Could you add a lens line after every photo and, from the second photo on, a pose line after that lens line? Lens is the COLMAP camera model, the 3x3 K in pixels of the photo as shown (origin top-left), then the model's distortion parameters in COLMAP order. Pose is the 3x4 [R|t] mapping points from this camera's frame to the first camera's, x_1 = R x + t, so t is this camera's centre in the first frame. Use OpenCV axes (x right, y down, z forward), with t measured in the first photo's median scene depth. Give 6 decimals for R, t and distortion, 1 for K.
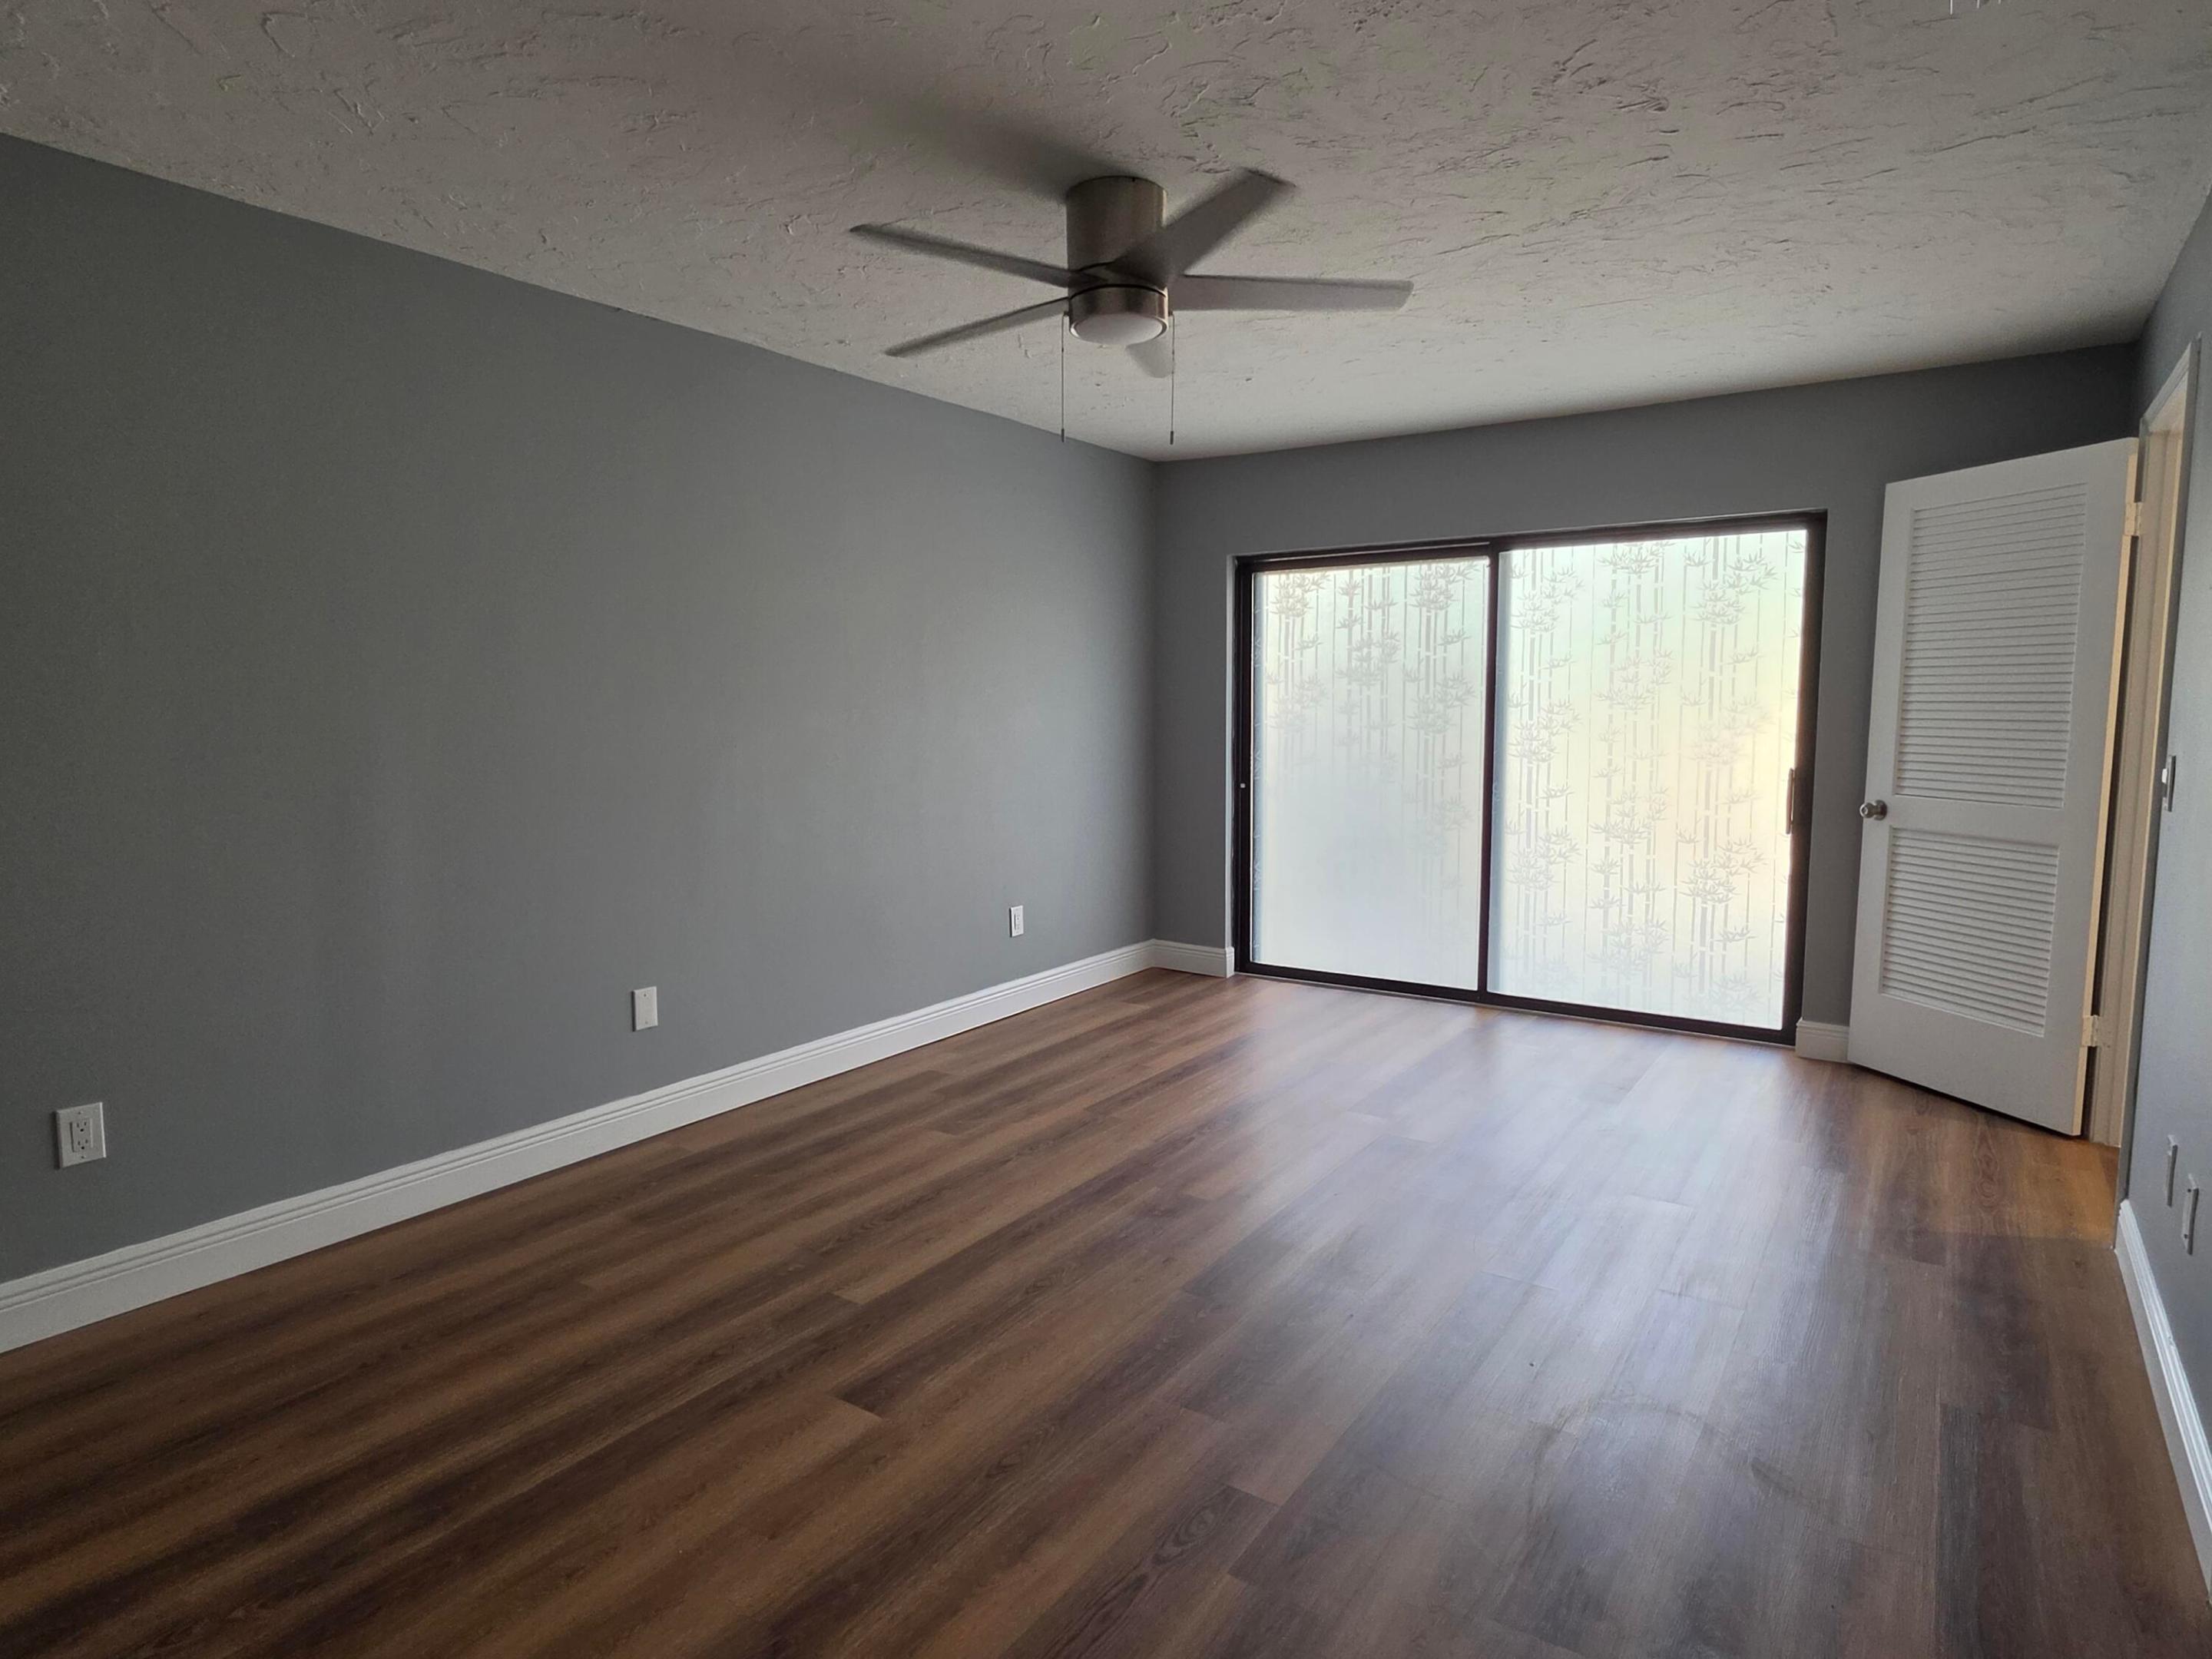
lens RADIAL K [[1228.7, 0, 1115.4], [0, 1228.7, 825.7], [0, 0, 1]] dist [-0.009887, 0.002705]
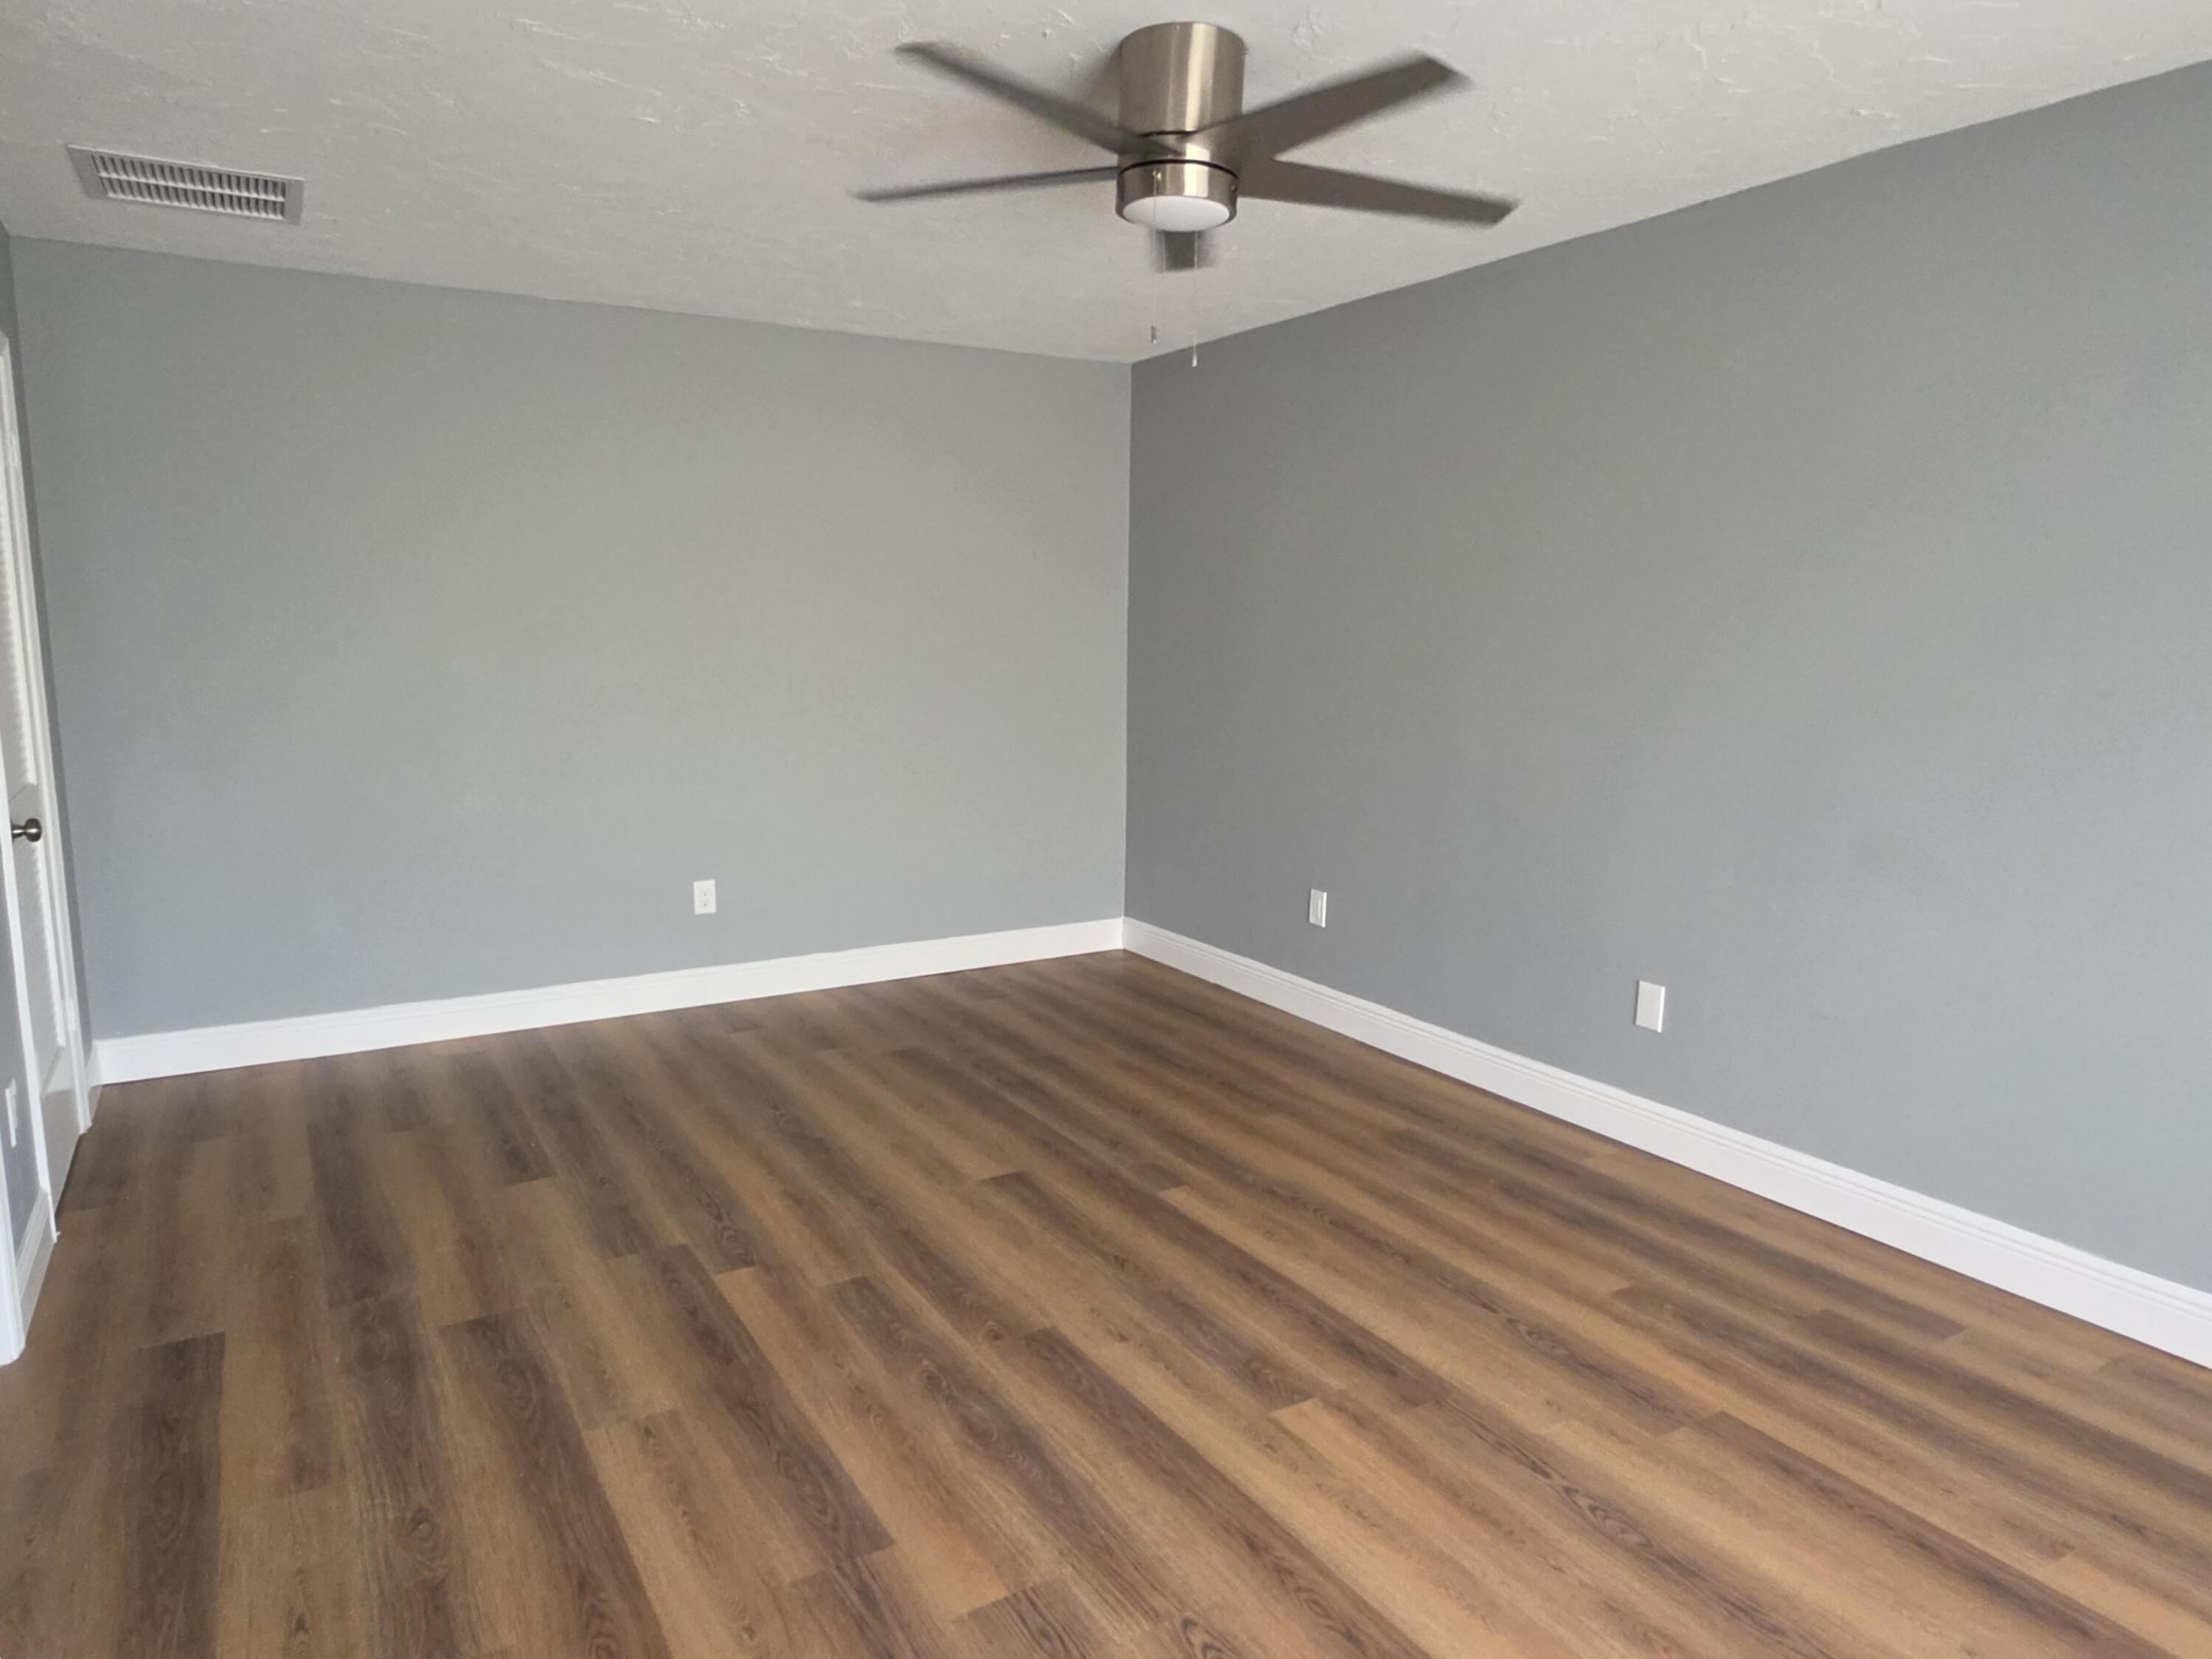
lens RADIAL K [[1333.2, 0, 1101.9], [0, 1333.2, 826.8], [0, 0, 1]] dist [-0.002088, -0.000500]
pose [[-0.391099, 0.138040, -0.909938, 0.752506], [-0.107867, 0.974999, 0.194272, -0.146545], [0.914006, 0.174132, -0.366431, 1.145918]]
